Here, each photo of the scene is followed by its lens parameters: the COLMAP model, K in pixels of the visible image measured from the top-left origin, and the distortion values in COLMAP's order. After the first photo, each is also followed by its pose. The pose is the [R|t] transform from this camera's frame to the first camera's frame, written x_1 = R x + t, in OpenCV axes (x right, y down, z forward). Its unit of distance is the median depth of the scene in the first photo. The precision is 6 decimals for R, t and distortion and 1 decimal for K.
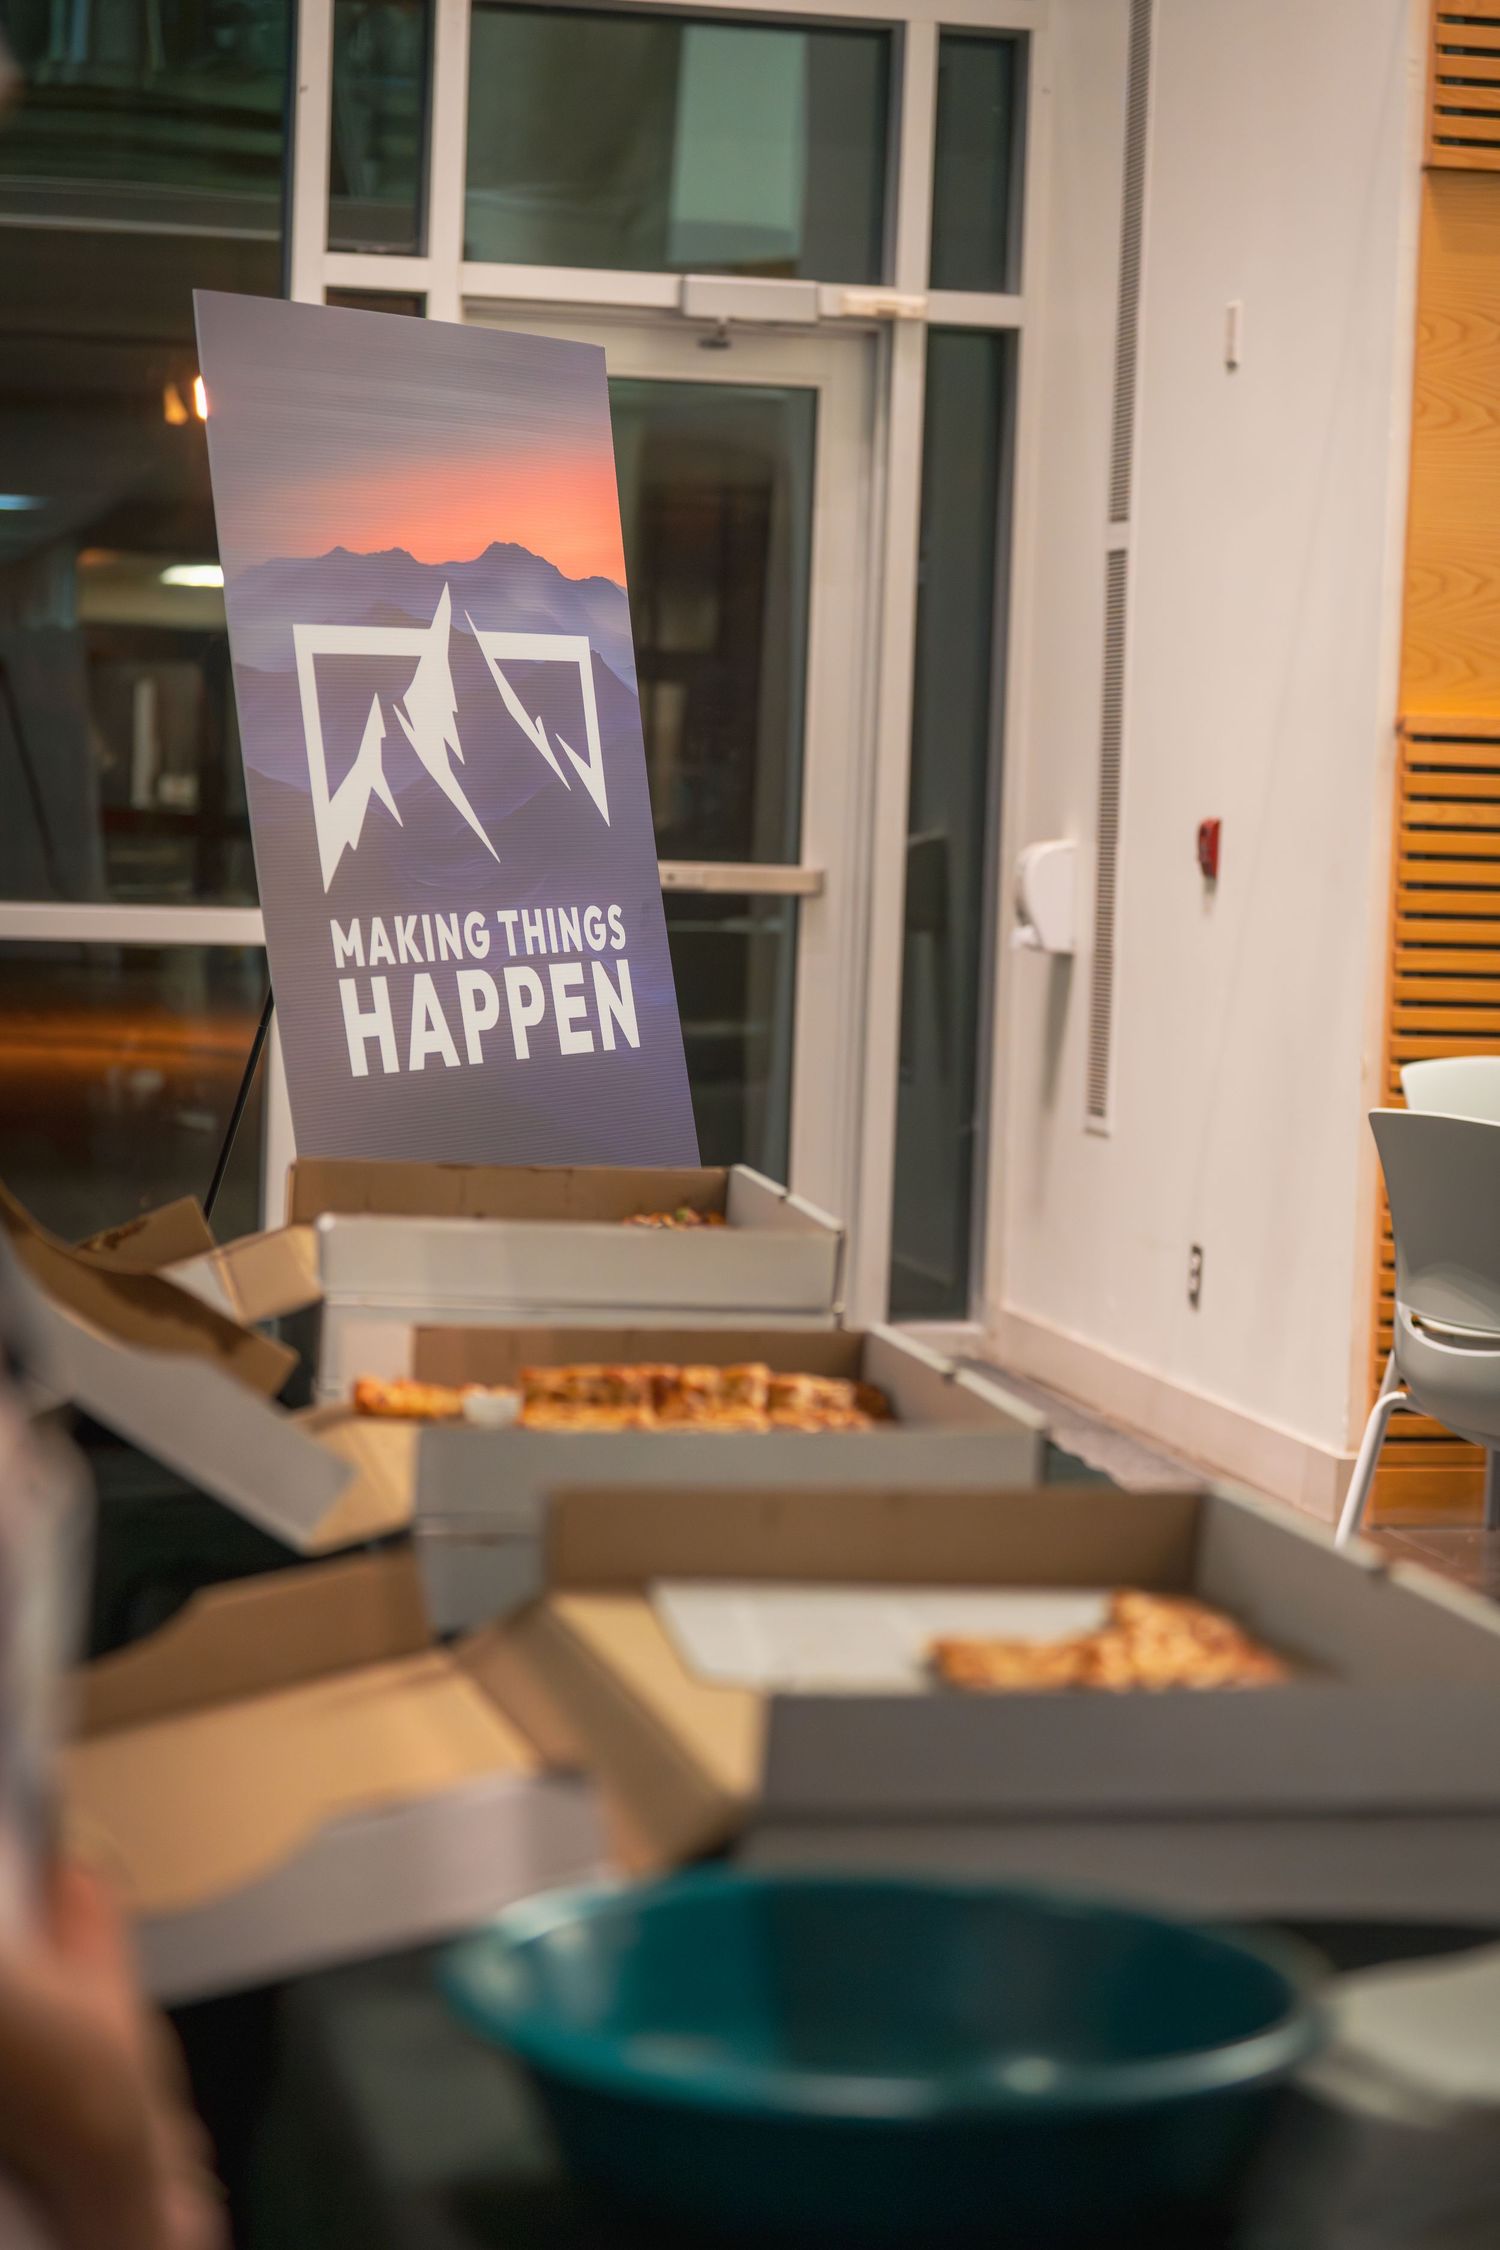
lens RADIAL K [[4449.3, 0, 757.6], [0, 4449.3, 1132.7], [0, 0, 1]] dist [-0.006286, -0.115644]
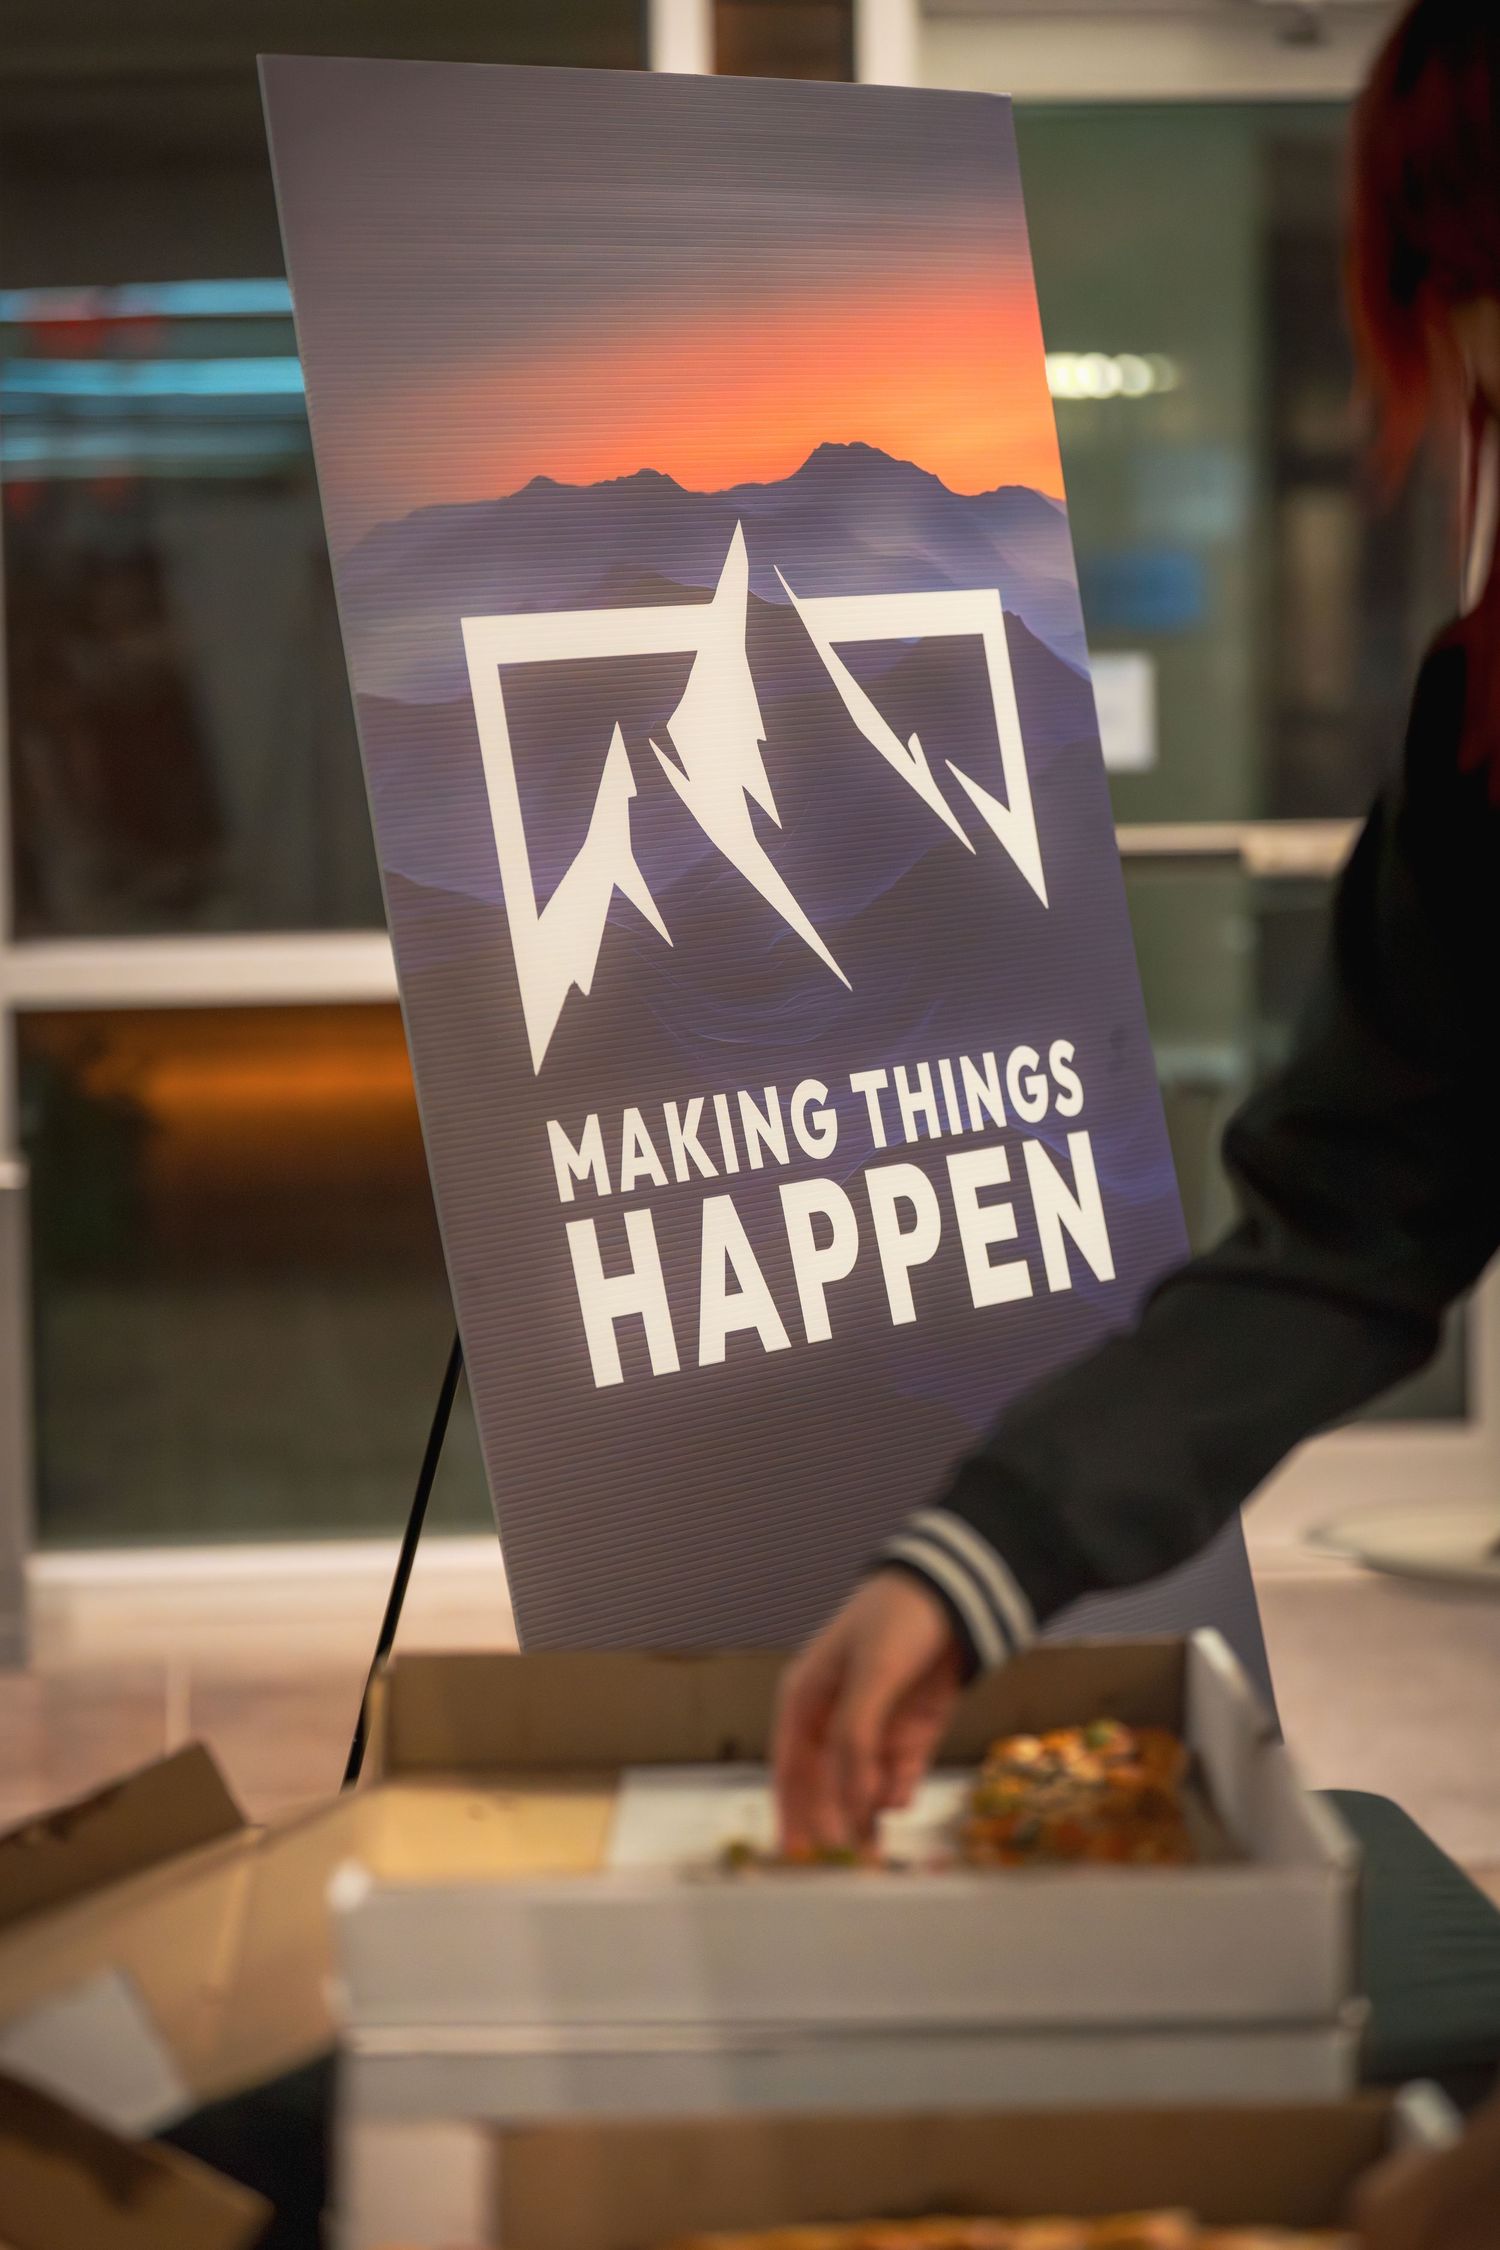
lens RADIAL K [[6035.7, 0, 747.2], [0, 6035.7, 1121.2], [0, 0, 1]] dist [0.067519, 0.154119]
pose [[0.991277, -0.042181, -0.124861, 0.027319], [0.042725, 0.999085, 0.001683, -0.045427], [0.124676, -0.007003, 0.992173, 0.206440]]
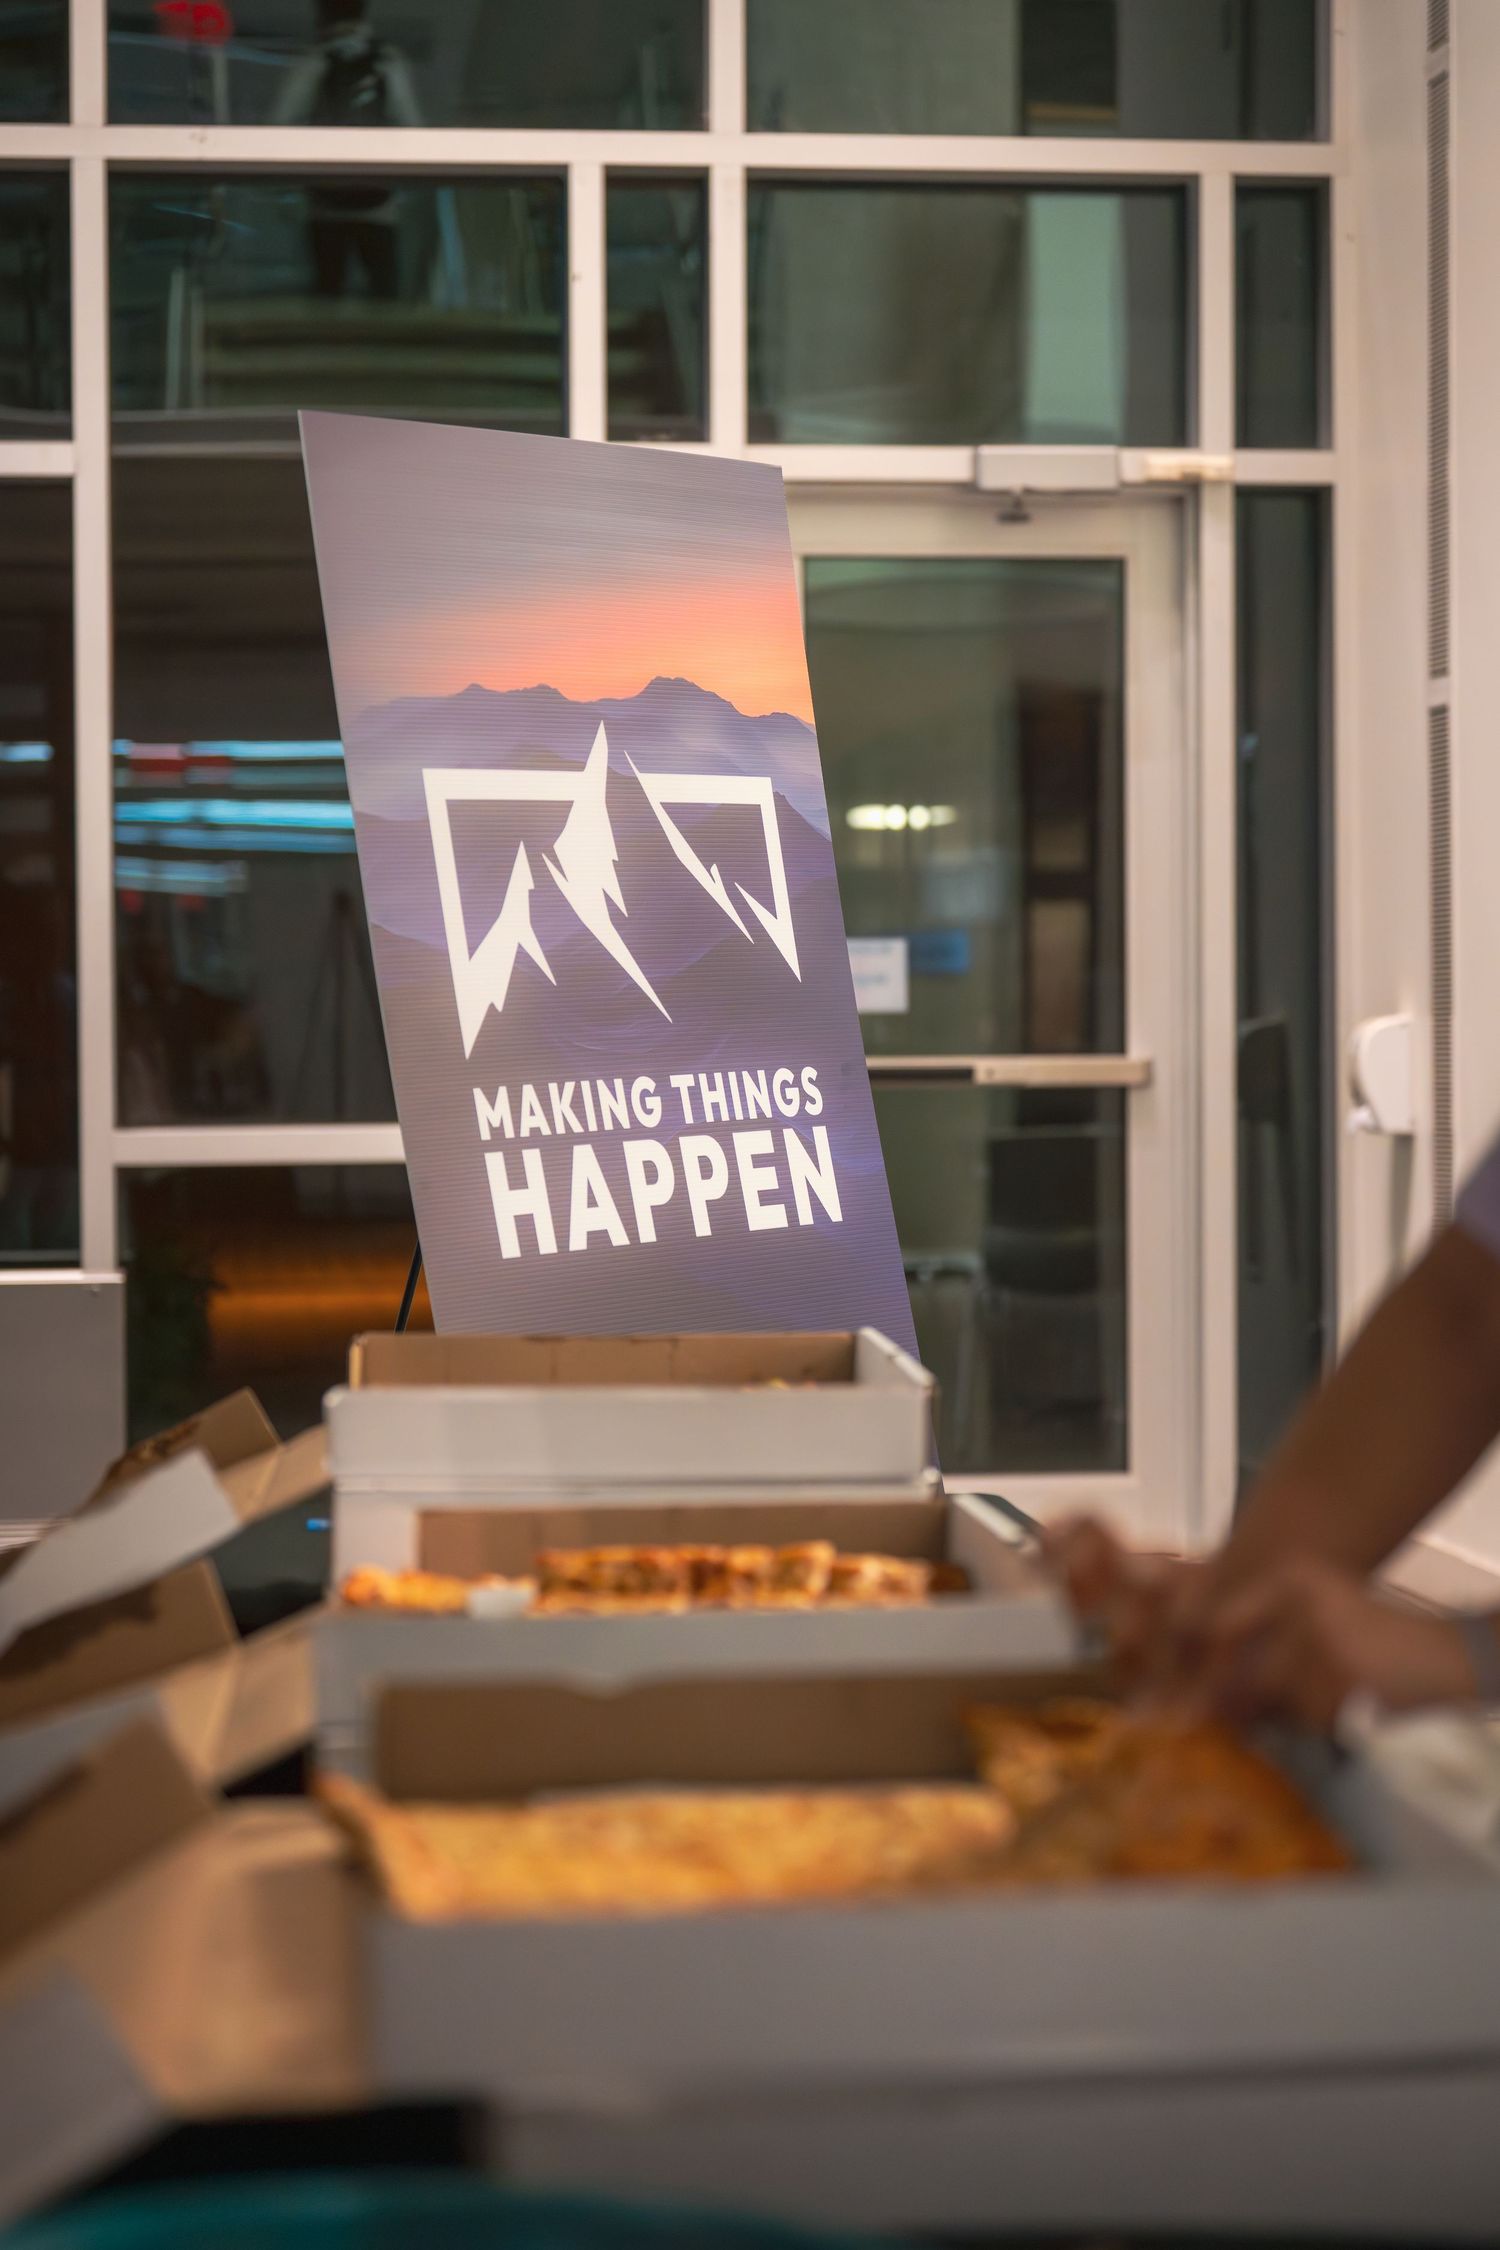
lens RADIAL K [[4449.3, 0, 757.6], [0, 4449.3, 1132.7], [0, 0, 1]] dist [-0.006286, -0.115644]
pose [[0.994364, -0.040107, -0.098144, 0.048638], [0.034780, 0.997858, -0.055402, 0.013212], [0.100156, 0.051676, 0.993629, 0.093160]]
